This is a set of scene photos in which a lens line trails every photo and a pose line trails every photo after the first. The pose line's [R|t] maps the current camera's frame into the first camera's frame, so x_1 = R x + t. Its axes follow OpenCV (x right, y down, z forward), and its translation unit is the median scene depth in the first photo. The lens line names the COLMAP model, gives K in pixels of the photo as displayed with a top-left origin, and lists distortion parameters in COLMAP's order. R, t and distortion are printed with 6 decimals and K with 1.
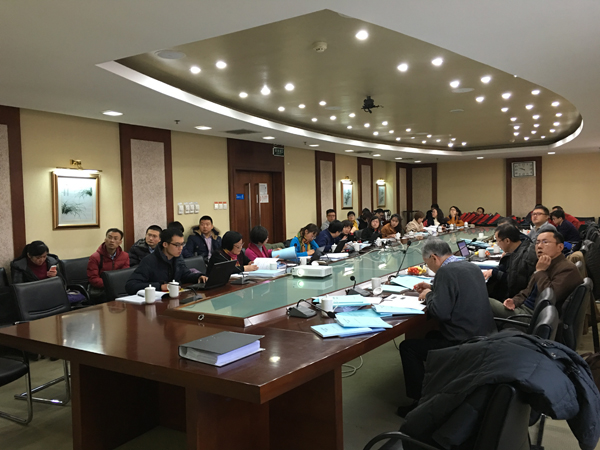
lens RADIAL K [[512.6, 0, 300.0], [0, 512.6, 225.0], [0, 0, 1]] dist [0.063968, -0.000348]
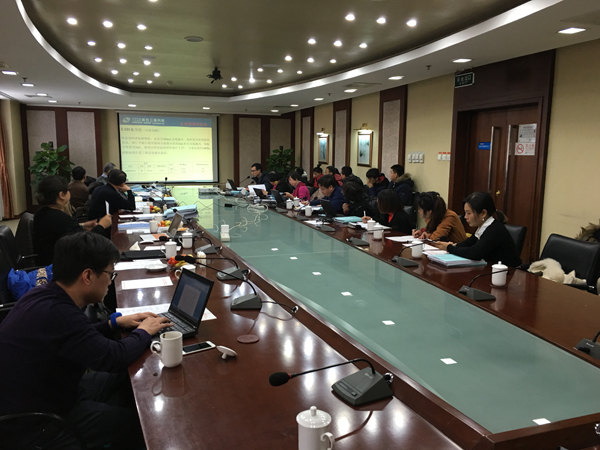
lens RADIAL K [[512.6, 0, 300.0], [0, 512.6, 225.0], [0, 0, 1]] dist [0.063968, -0.000348]
pose [[-0.548143, 0.154526, -0.821986, 0.826934], [-0.020228, 0.980048, 0.197729, -0.103124], [0.836140, 0.125011, -0.534080, 1.411418]]
